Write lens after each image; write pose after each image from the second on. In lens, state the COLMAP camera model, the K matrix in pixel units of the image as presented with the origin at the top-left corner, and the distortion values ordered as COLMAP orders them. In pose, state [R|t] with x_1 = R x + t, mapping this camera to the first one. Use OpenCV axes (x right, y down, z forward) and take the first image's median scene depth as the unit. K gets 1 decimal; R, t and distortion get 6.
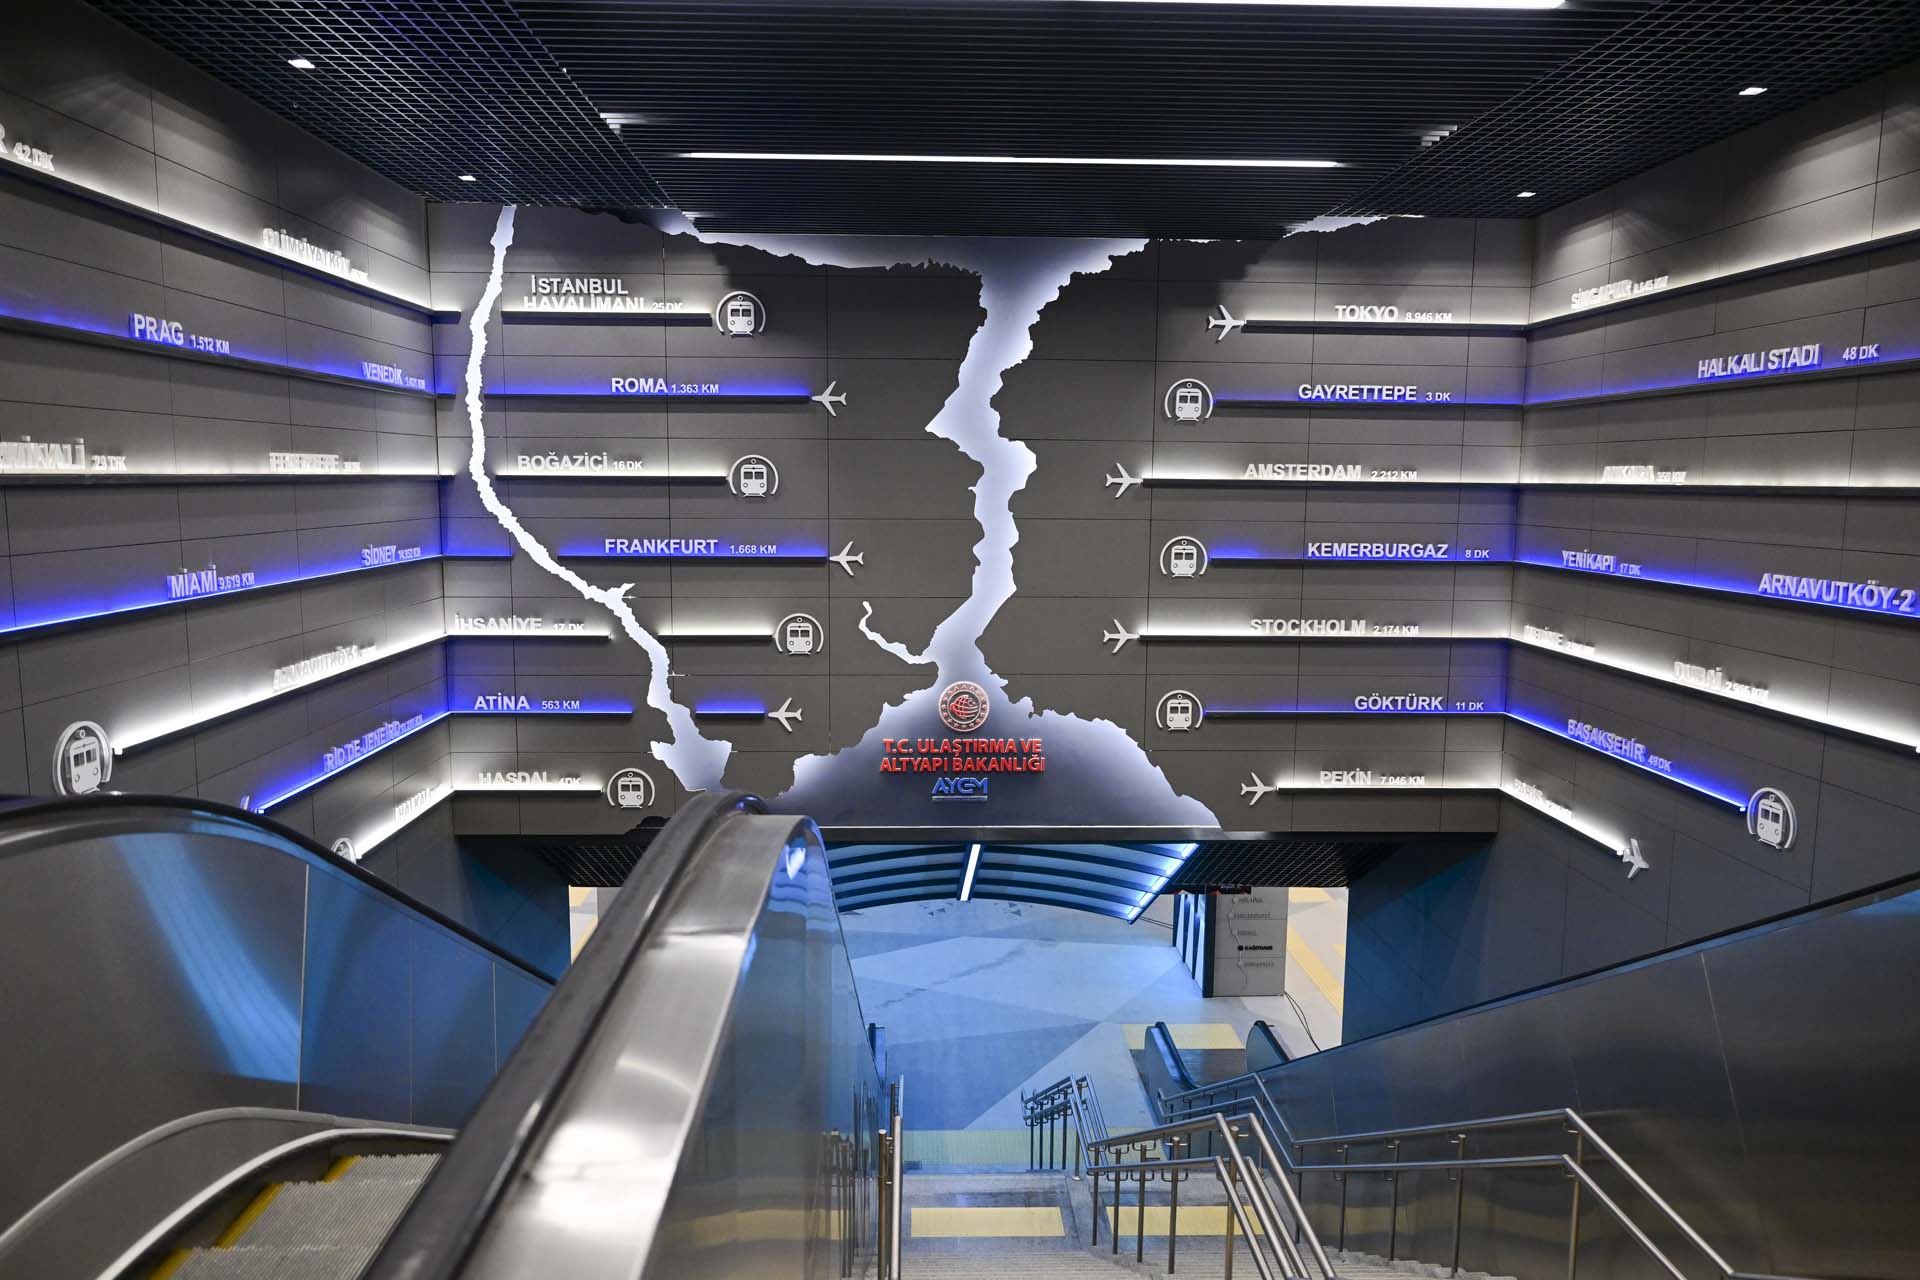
lens RADIAL K [[1291.0, 0, 959.2], [0, 1291.0, 635.5], [0, 0, 1]] dist [-0.008913, 0.008621]
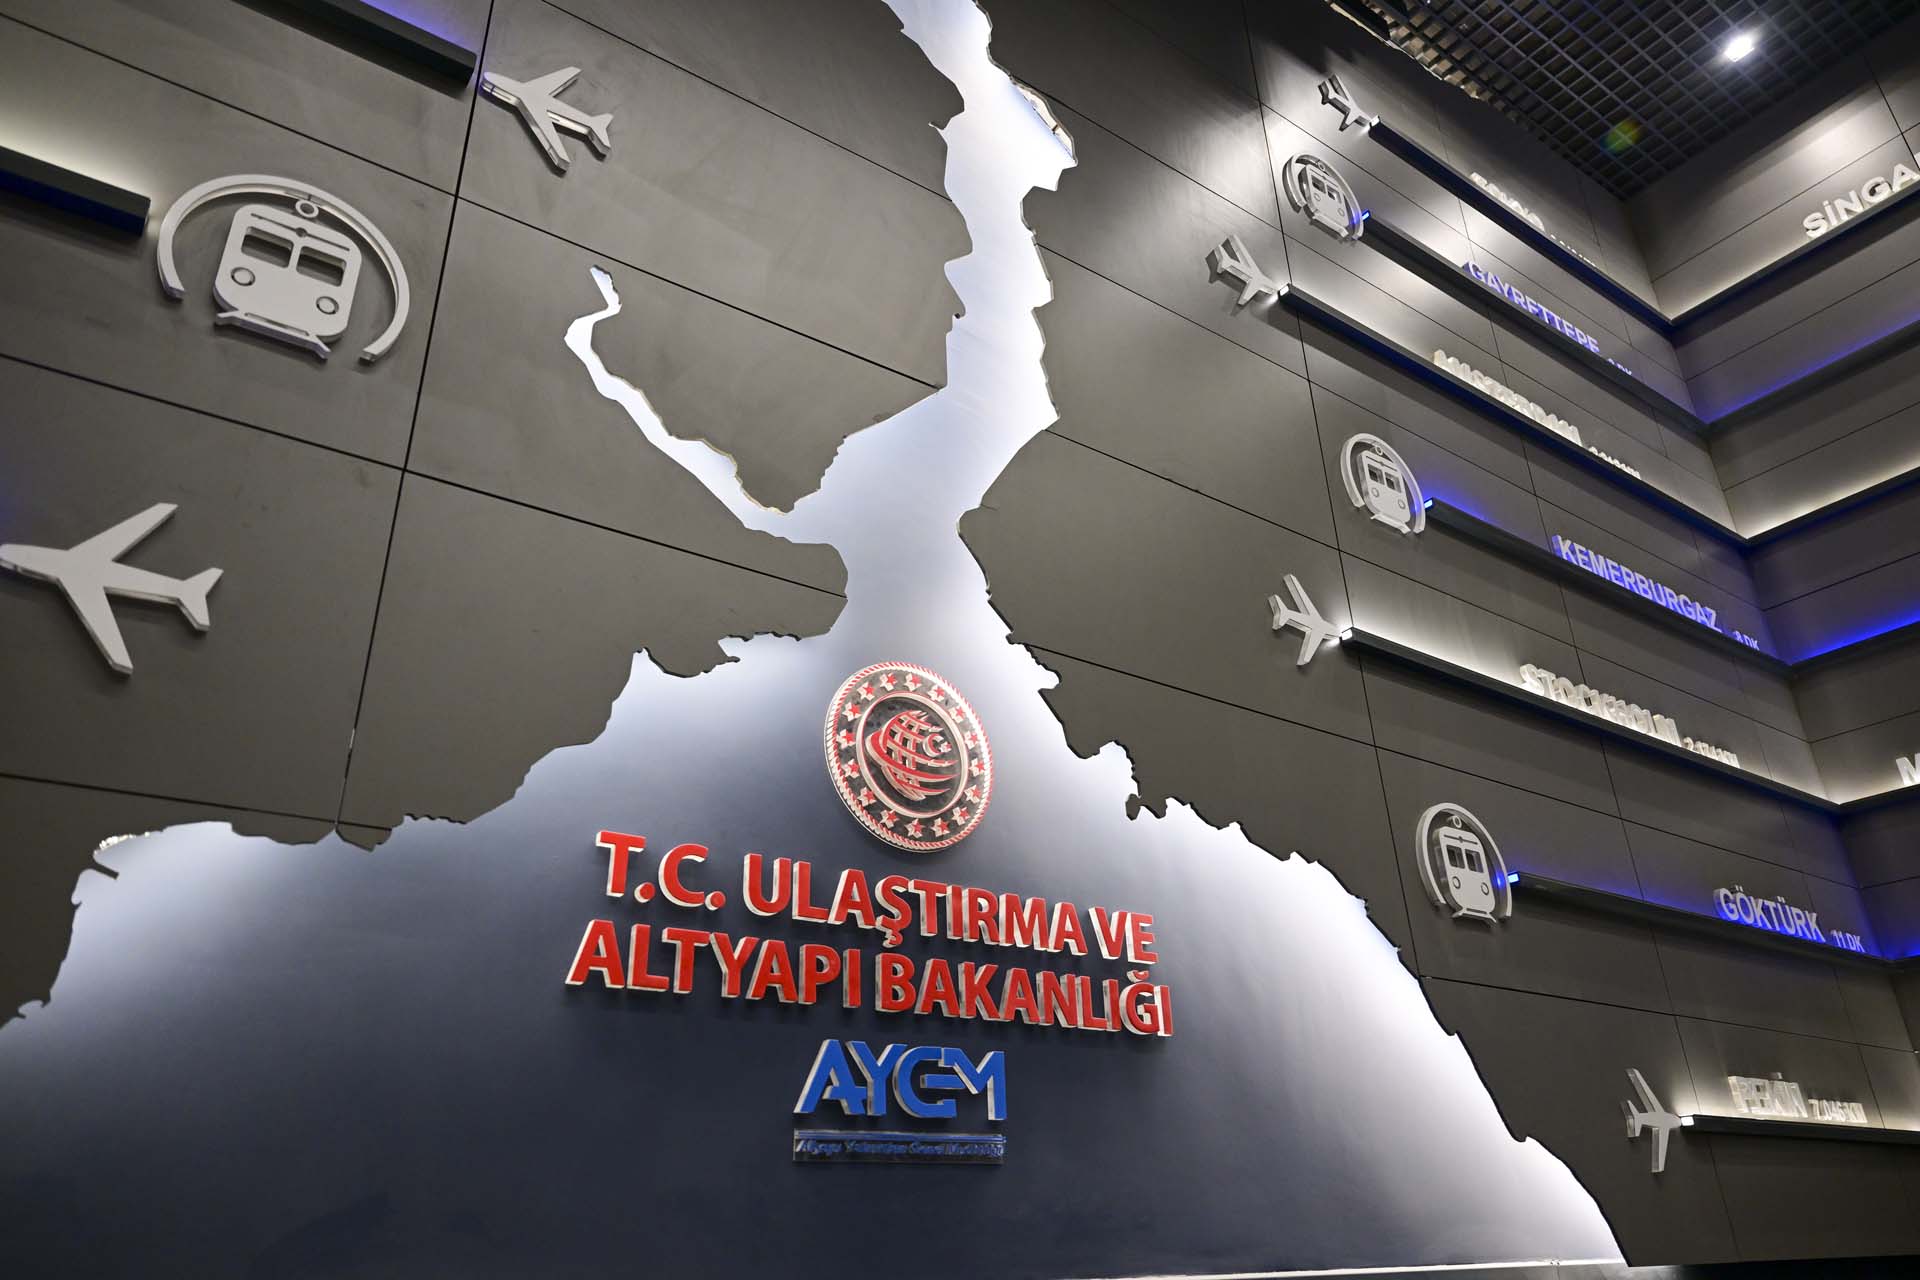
lens RADIAL K [[1291.0, 0, 964.7], [0, 1291.0, 633.1], [0, 0, 1]] dist [-0.008913, 0.008621]
pose [[0.835901, 0.211595, 0.506456, -0.126407], [0.106031, 0.843077, -0.527237, 0.176340], [-0.538542, 0.494418, 0.682293, 0.828267]]
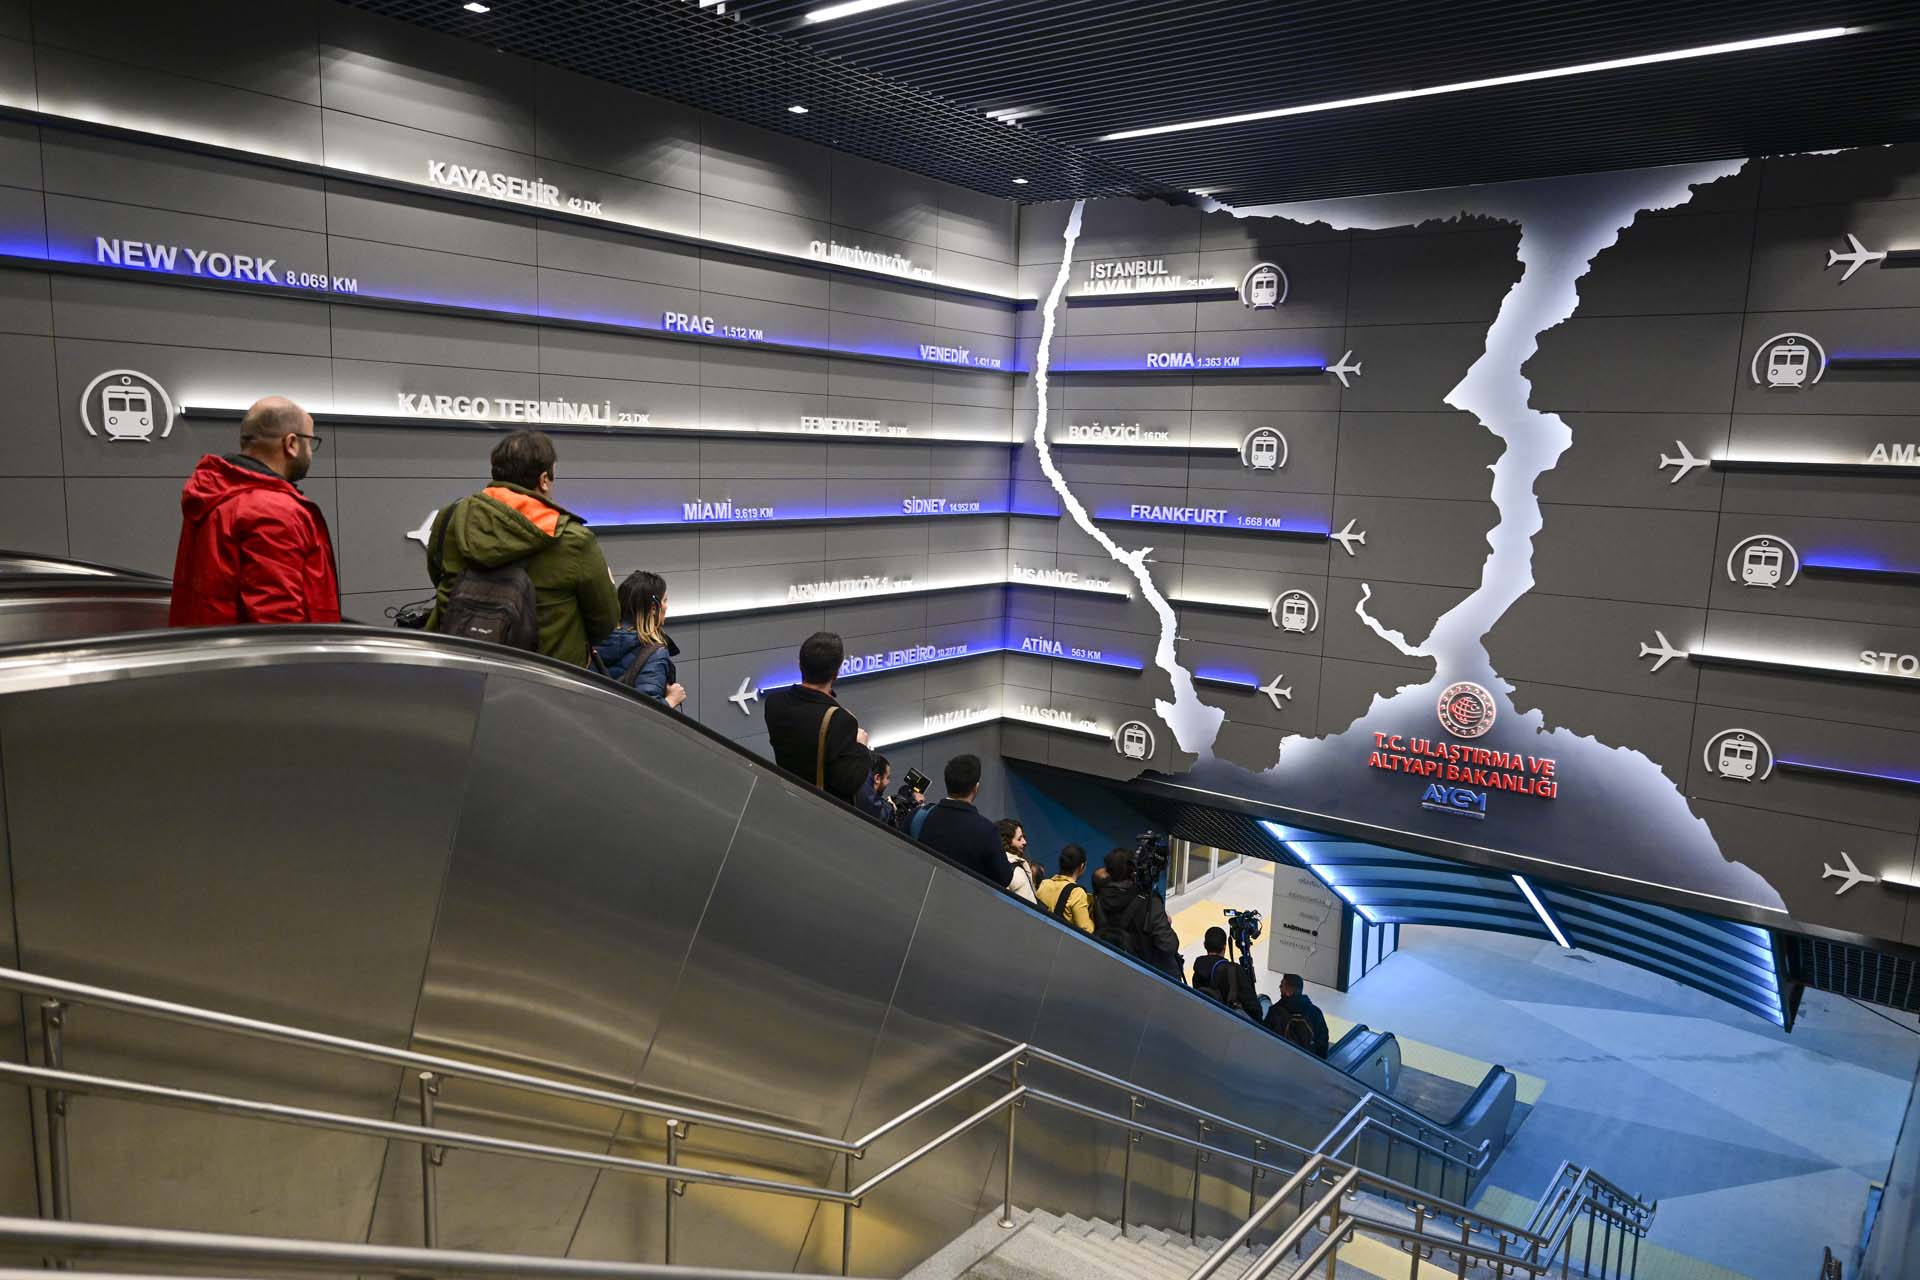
lens RADIAL K [[1291.0, 0, 957.8], [0, 1291.0, 641.0], [0, 0, 1]] dist [-0.008913, 0.008621]
pose [[0.761612, 0.111856, -0.638307, 0.310184], [-0.105518, 0.993251, 0.048155, 0.001443], [0.639385, 0.030678, 0.768274, 0.084924]]
